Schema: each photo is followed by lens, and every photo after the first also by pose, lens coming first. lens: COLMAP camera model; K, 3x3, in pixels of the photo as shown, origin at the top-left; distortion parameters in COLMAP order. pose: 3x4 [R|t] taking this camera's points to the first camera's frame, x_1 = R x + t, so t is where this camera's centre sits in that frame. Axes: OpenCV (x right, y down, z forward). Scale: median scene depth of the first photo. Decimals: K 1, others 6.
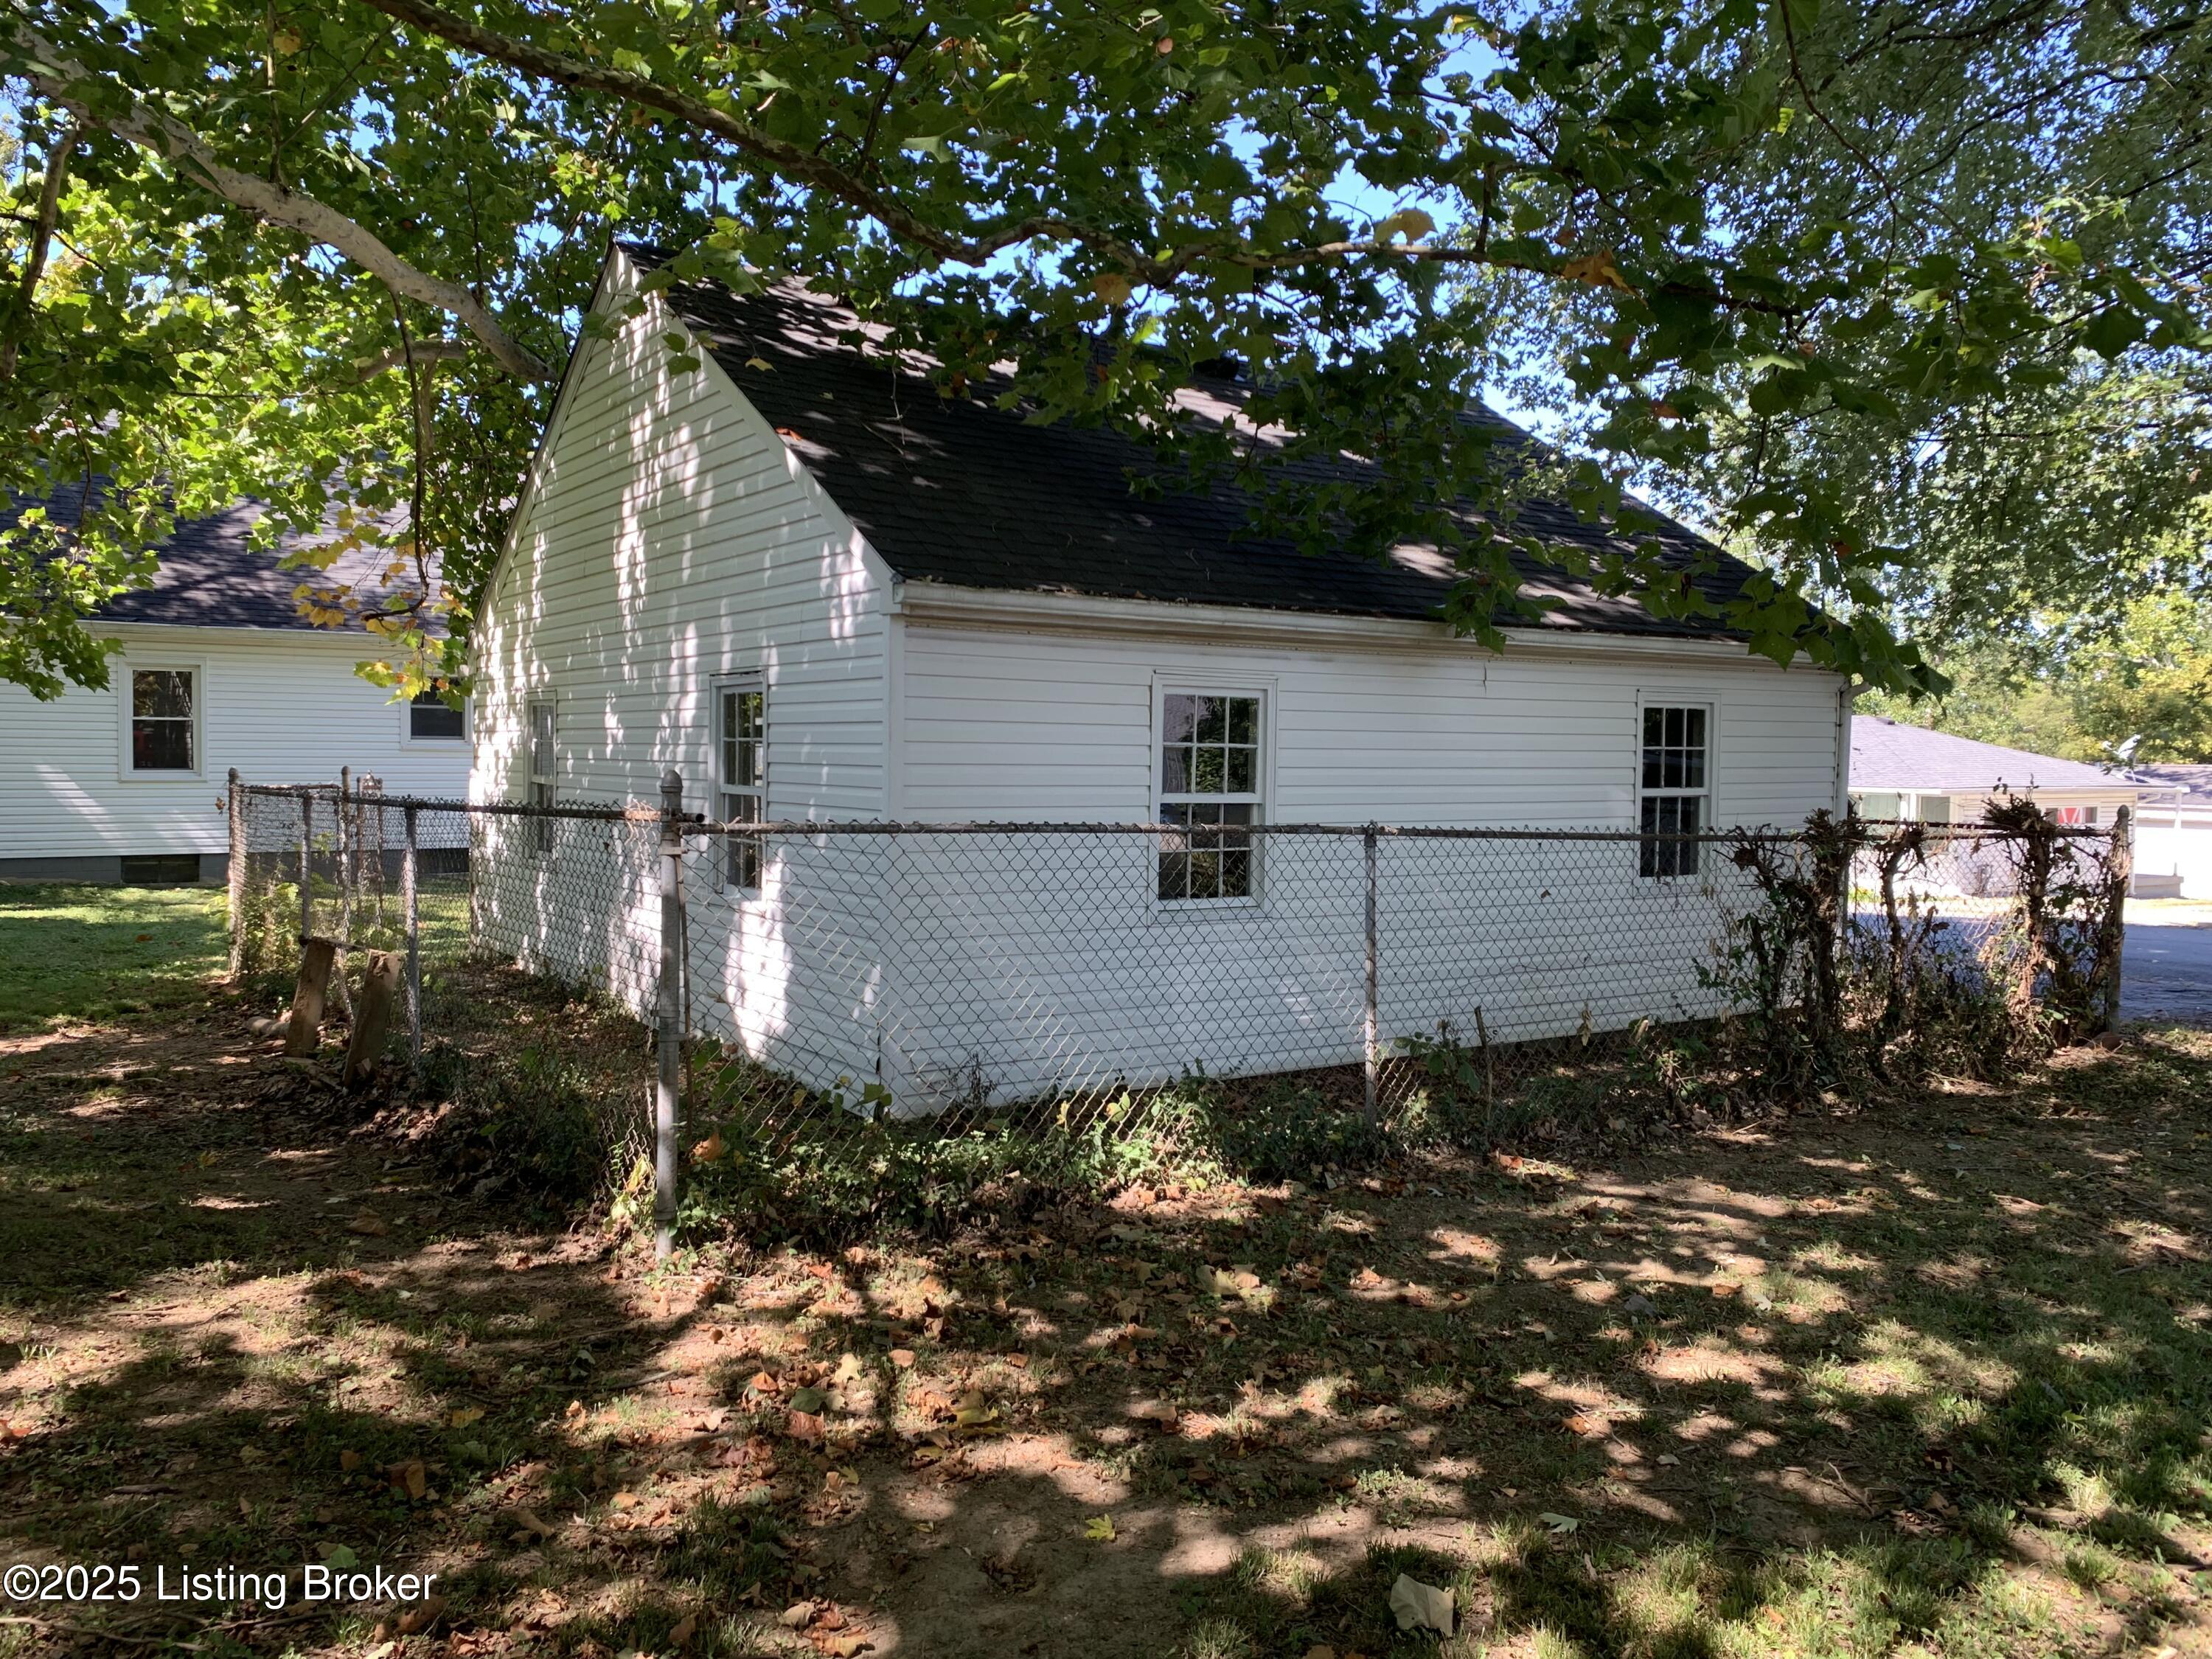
lens RADIAL K [[1685.7, 0, 1087.3], [0, 1685.7, 828.4], [0, 0, 1]] dist [0.013540, -0.003330]
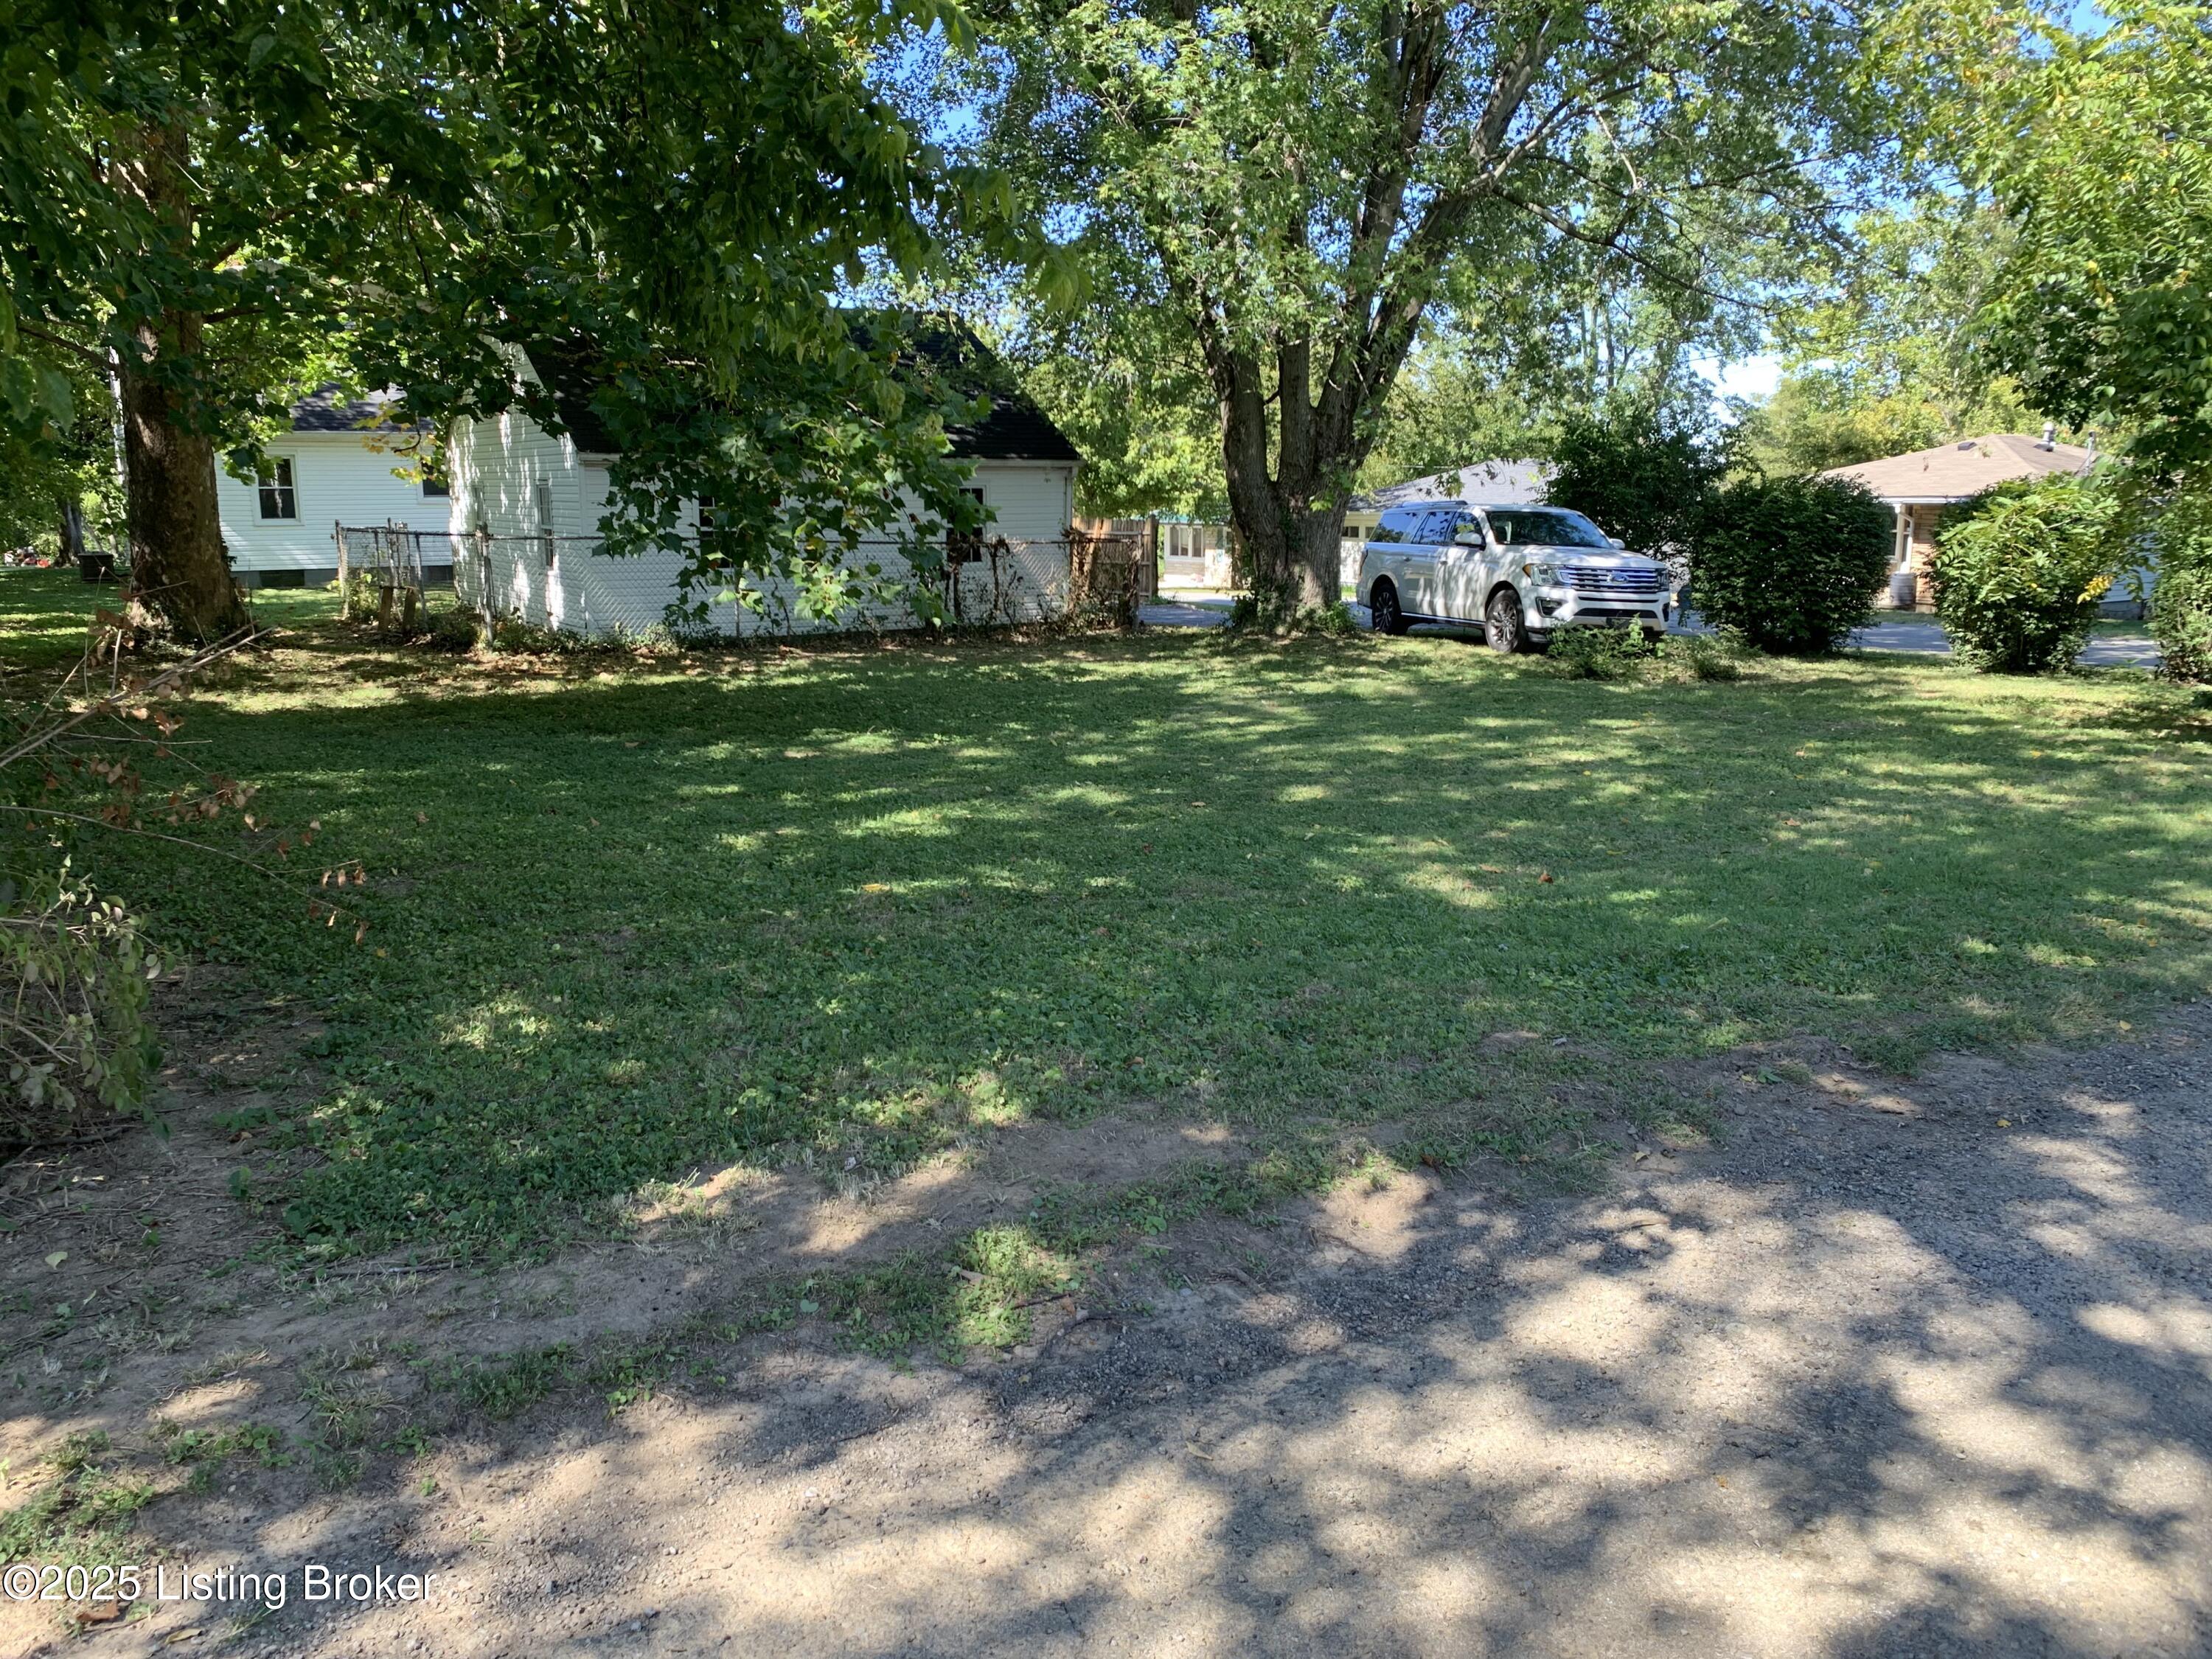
lens RADIAL K [[1685.7, 0, 1087.3], [0, 1685.7, 828.4], [0, 0, 1]] dist [0.013540, -0.003330]
pose [[0.999713, -0.006207, -0.023154, 0.491752], [0.009722, 0.987878, 0.154924, 0.029167], [0.021912, -0.155105, 0.987655, -1.156059]]
